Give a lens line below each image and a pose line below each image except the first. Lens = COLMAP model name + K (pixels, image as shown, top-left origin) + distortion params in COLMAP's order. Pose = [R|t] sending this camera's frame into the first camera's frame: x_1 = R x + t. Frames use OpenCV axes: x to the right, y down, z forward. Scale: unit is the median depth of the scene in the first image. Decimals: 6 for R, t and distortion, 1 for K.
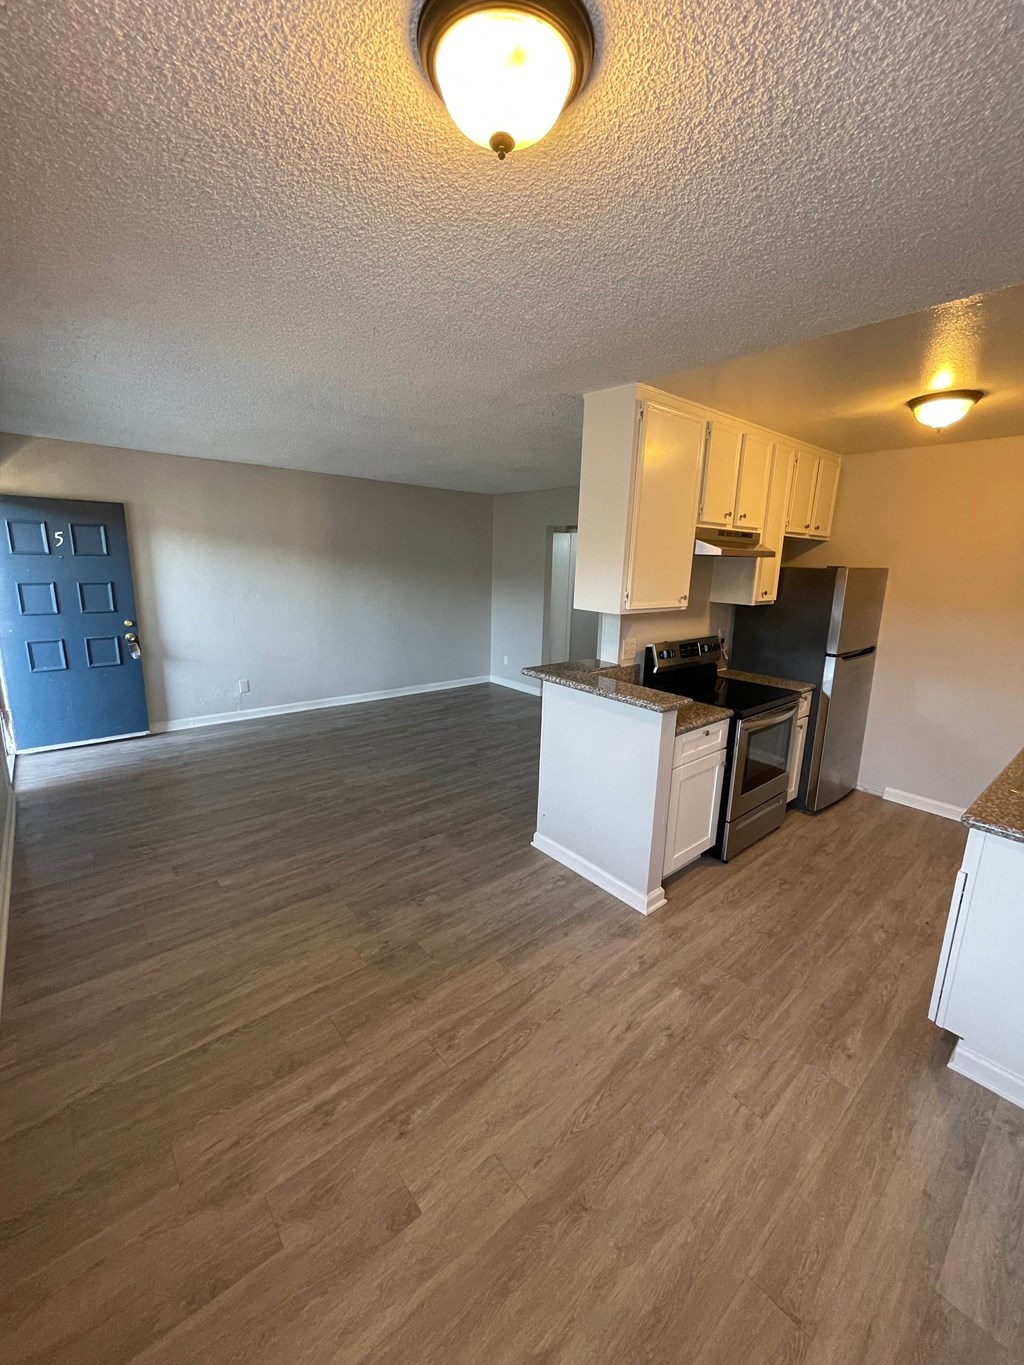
lens RADIAL K [[553.1, 0, 509.5], [0, 553.1, 675.6], [0, 0, 1]] dist [-0.002854, 0.000050]
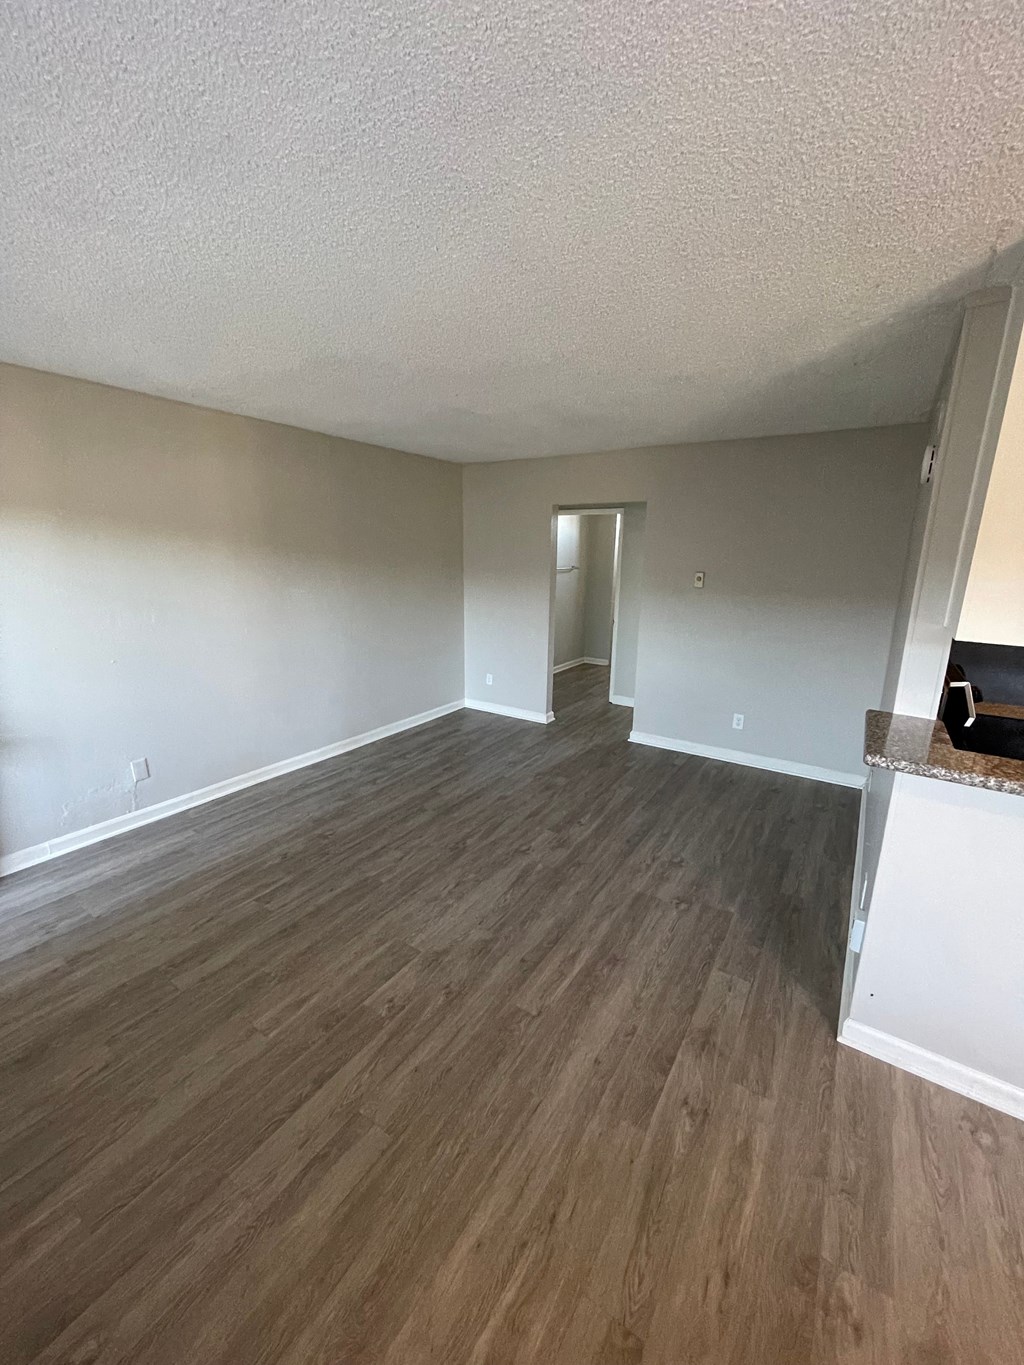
lens RADIAL K [[553.1, 0, 509.5], [0, 553.1, 675.6], [0, 0, 1]] dist [-0.002854, 0.000050]
pose [[0.959005, -0.076059, 0.272993, -0.436457], [0.070089, 0.997041, 0.031570, -0.126695], [-0.274586, -0.011142, 0.961498, 0.552035]]
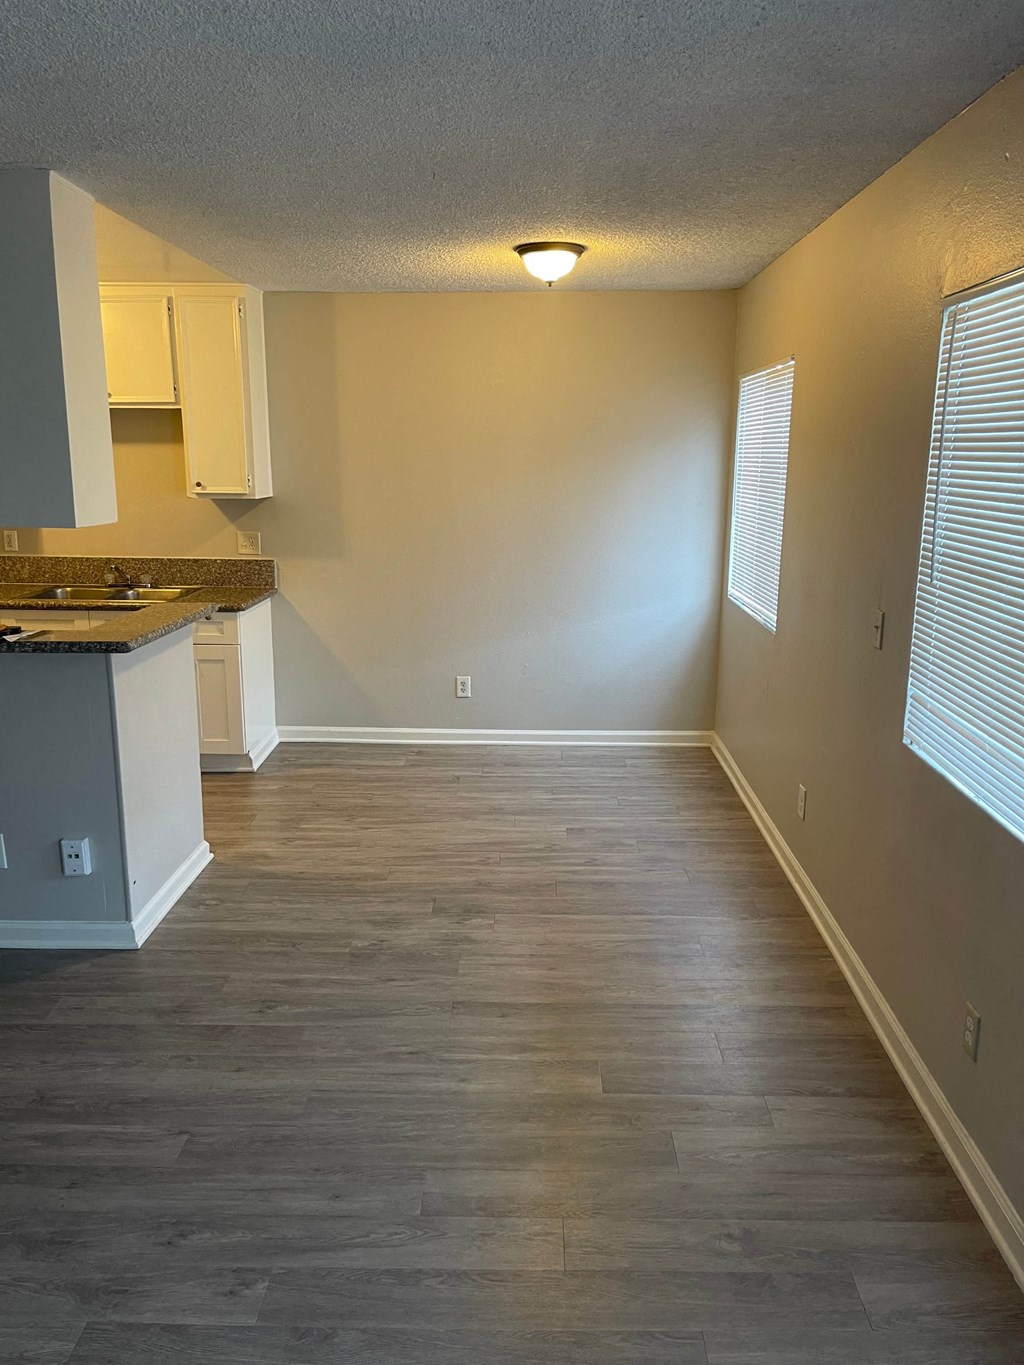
lens RADIAL K [[1027.6, 0, 518.4], [0, 1027.6, 688.6], [0, 0, 1]] dist [0.034037, -0.023410]
pose [[-0.753052, -0.176742, 0.633779, -0.909163], [0.117241, 0.911786, 0.393575, -0.321675], [-0.647432, 0.370687, -0.665900, 1.393505]]
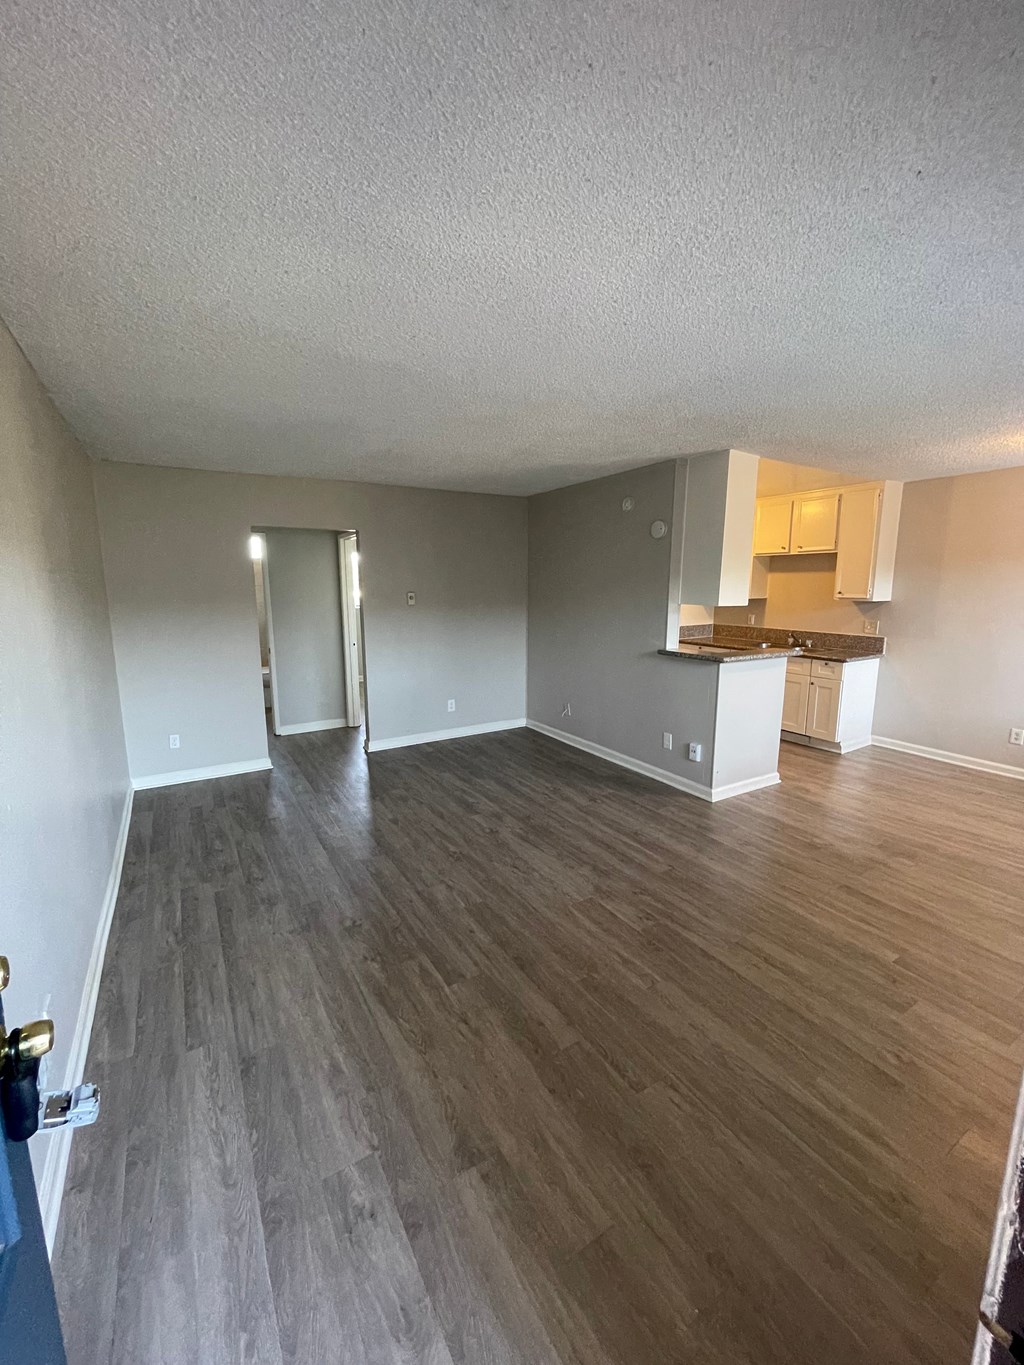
lens RADIAL K [[553.1, 0, 509.5], [0, 553.1, 675.6], [0, 0, 1]] dist [-0.002854, 0.000050]
pose [[0.153038, -0.189928, 0.969797, -1.190074], [0.215434, 0.964166, 0.154829, -0.255106], [-0.964452, 0.185233, 0.188471, 1.179843]]
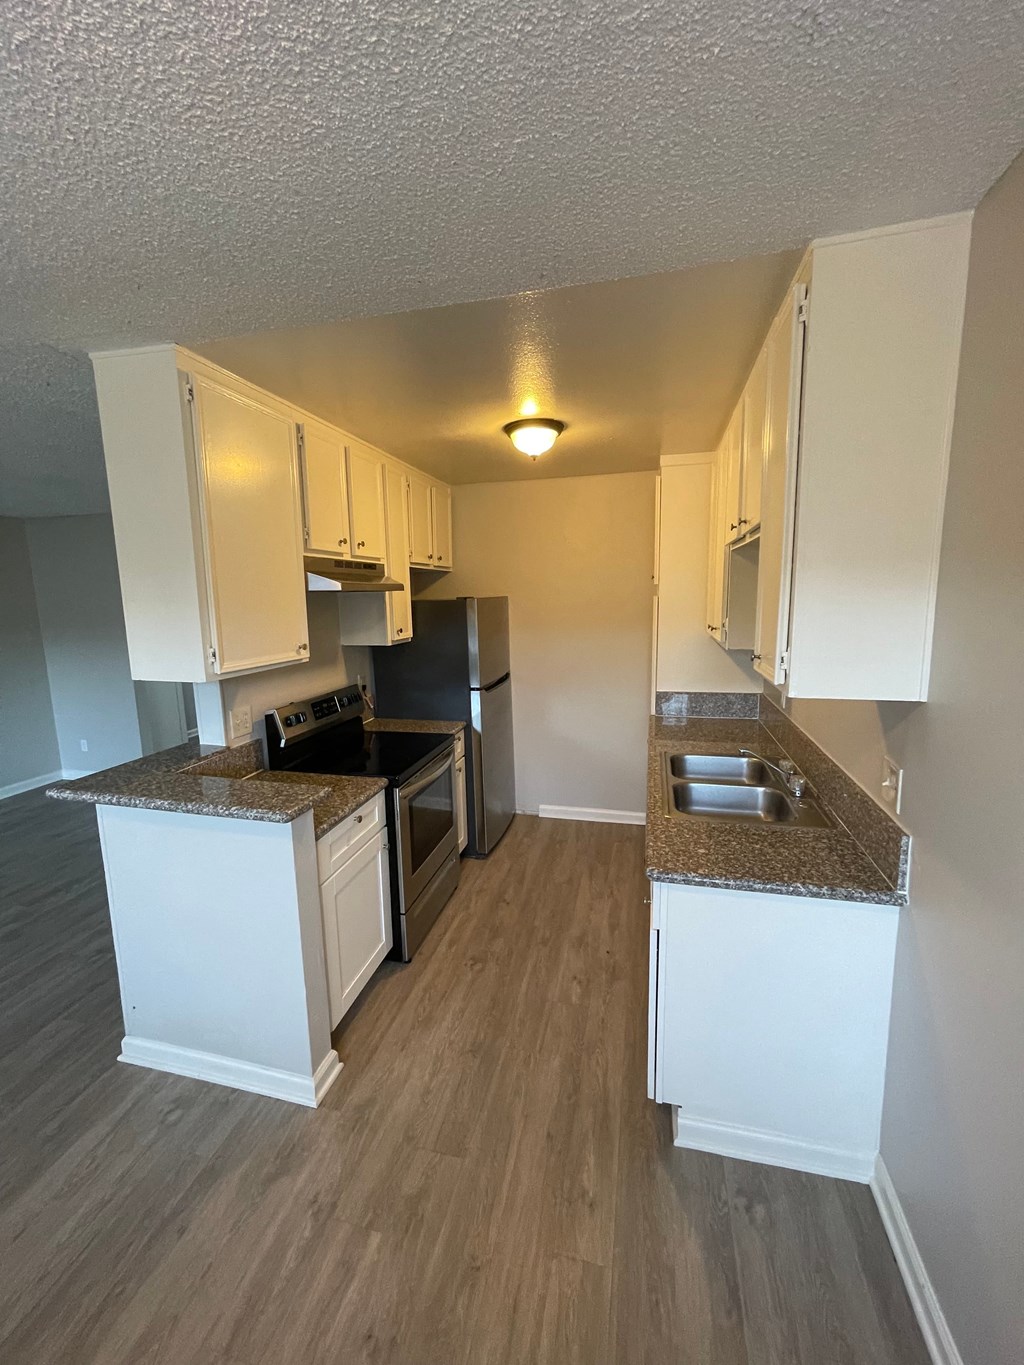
lens RADIAL K [[553.1, 0, 509.5], [0, 553.1, 675.6], [0, 0, 1]] dist [-0.002854, 0.000050]
pose [[0.810728, -0.128362, 0.571177, 0.099039], [0.164303, 0.986342, -0.011548, -0.043557], [-0.561894, 0.103208, 0.820745, 0.202392]]
